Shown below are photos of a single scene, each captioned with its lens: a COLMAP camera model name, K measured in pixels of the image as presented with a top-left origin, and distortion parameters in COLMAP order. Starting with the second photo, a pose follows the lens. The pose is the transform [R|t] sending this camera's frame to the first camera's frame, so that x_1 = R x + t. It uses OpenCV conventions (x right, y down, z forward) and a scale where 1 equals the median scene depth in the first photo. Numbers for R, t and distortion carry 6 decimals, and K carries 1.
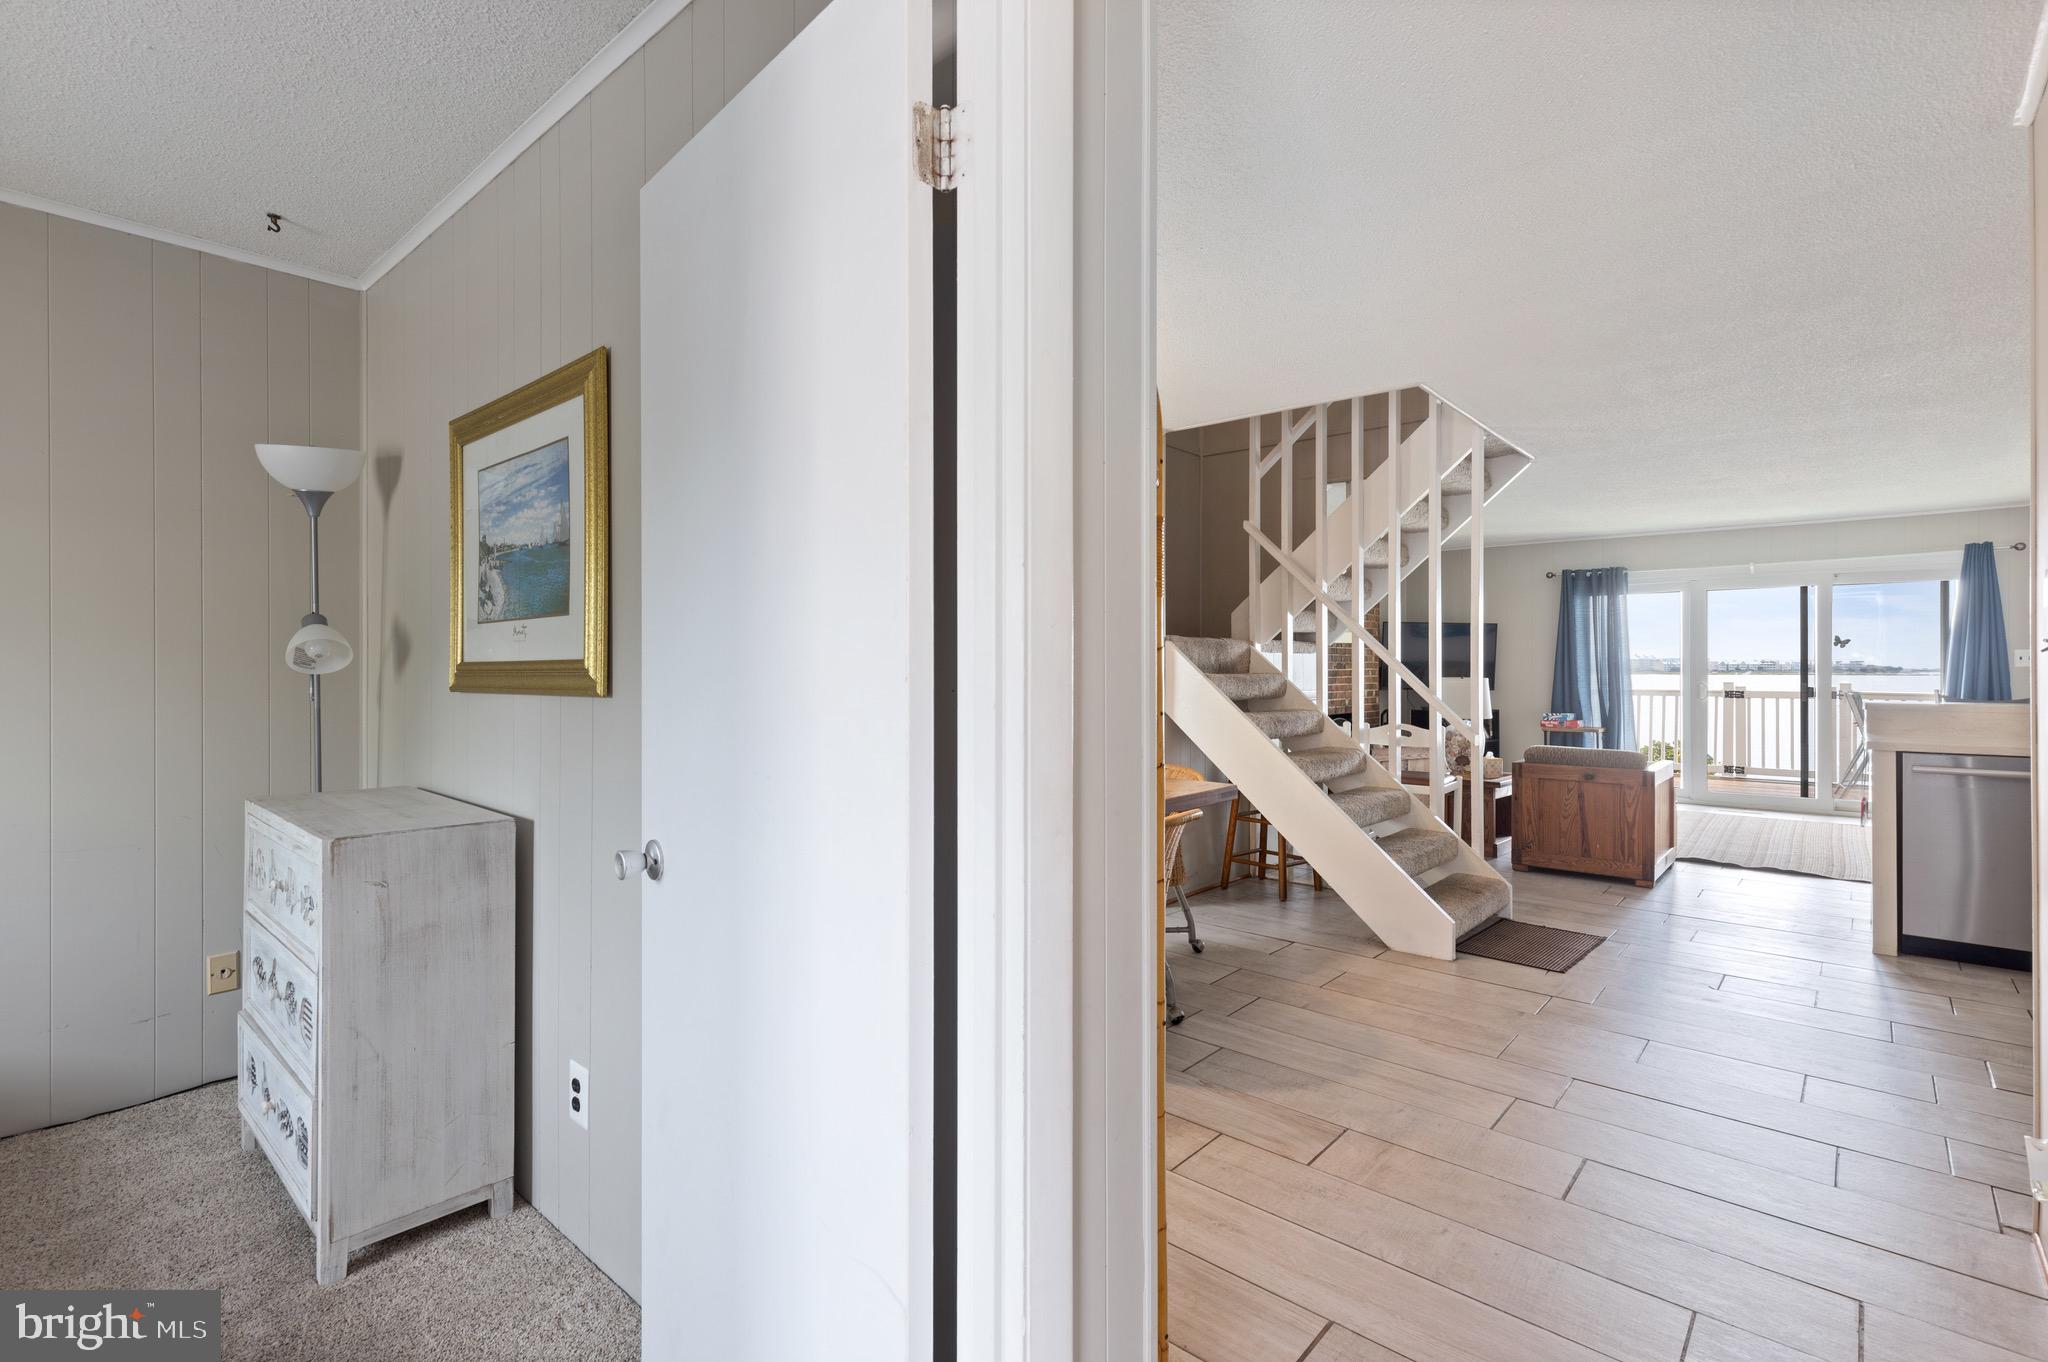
lens RADIAL K [[932.8, 0, 1045.6], [0, 932.8, 674.5], [0, 0, 1]] dist [0.007000, -0.001308]
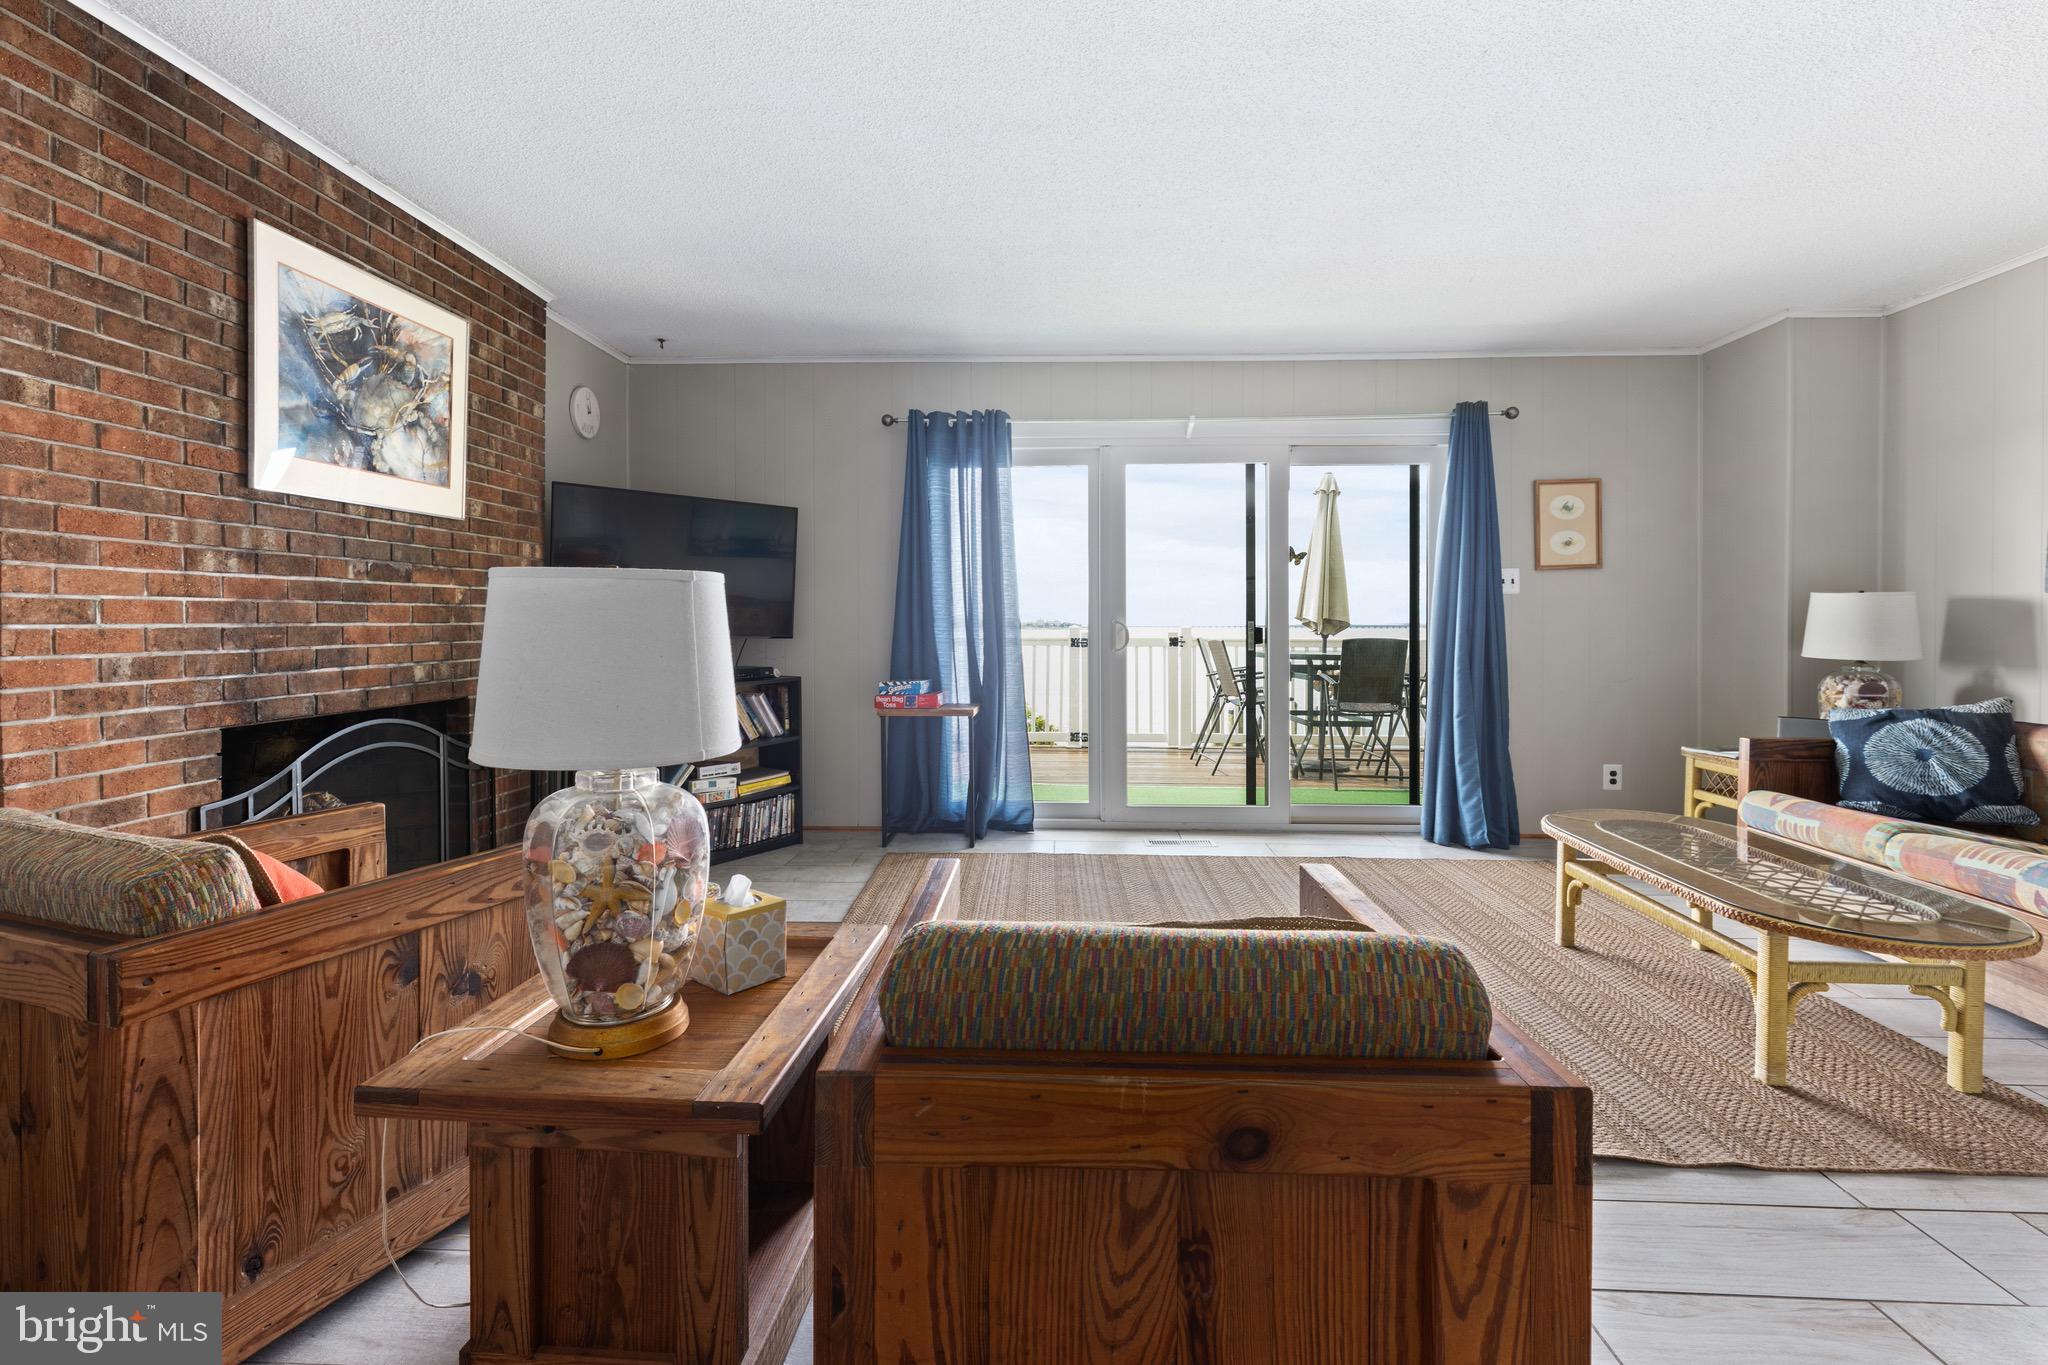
lens RADIAL K [[932.8, 0, 1027.7], [0, 932.8, 626.5], [0, 0, 1]] dist [0.007000, -0.001308]
pose [[0.779153, -0.001268, 0.626833, 0.274866], [0.002869, 0.999995, -0.001544, 0.011733], [-0.626828, 0.003001, 0.779152, 0.548927]]
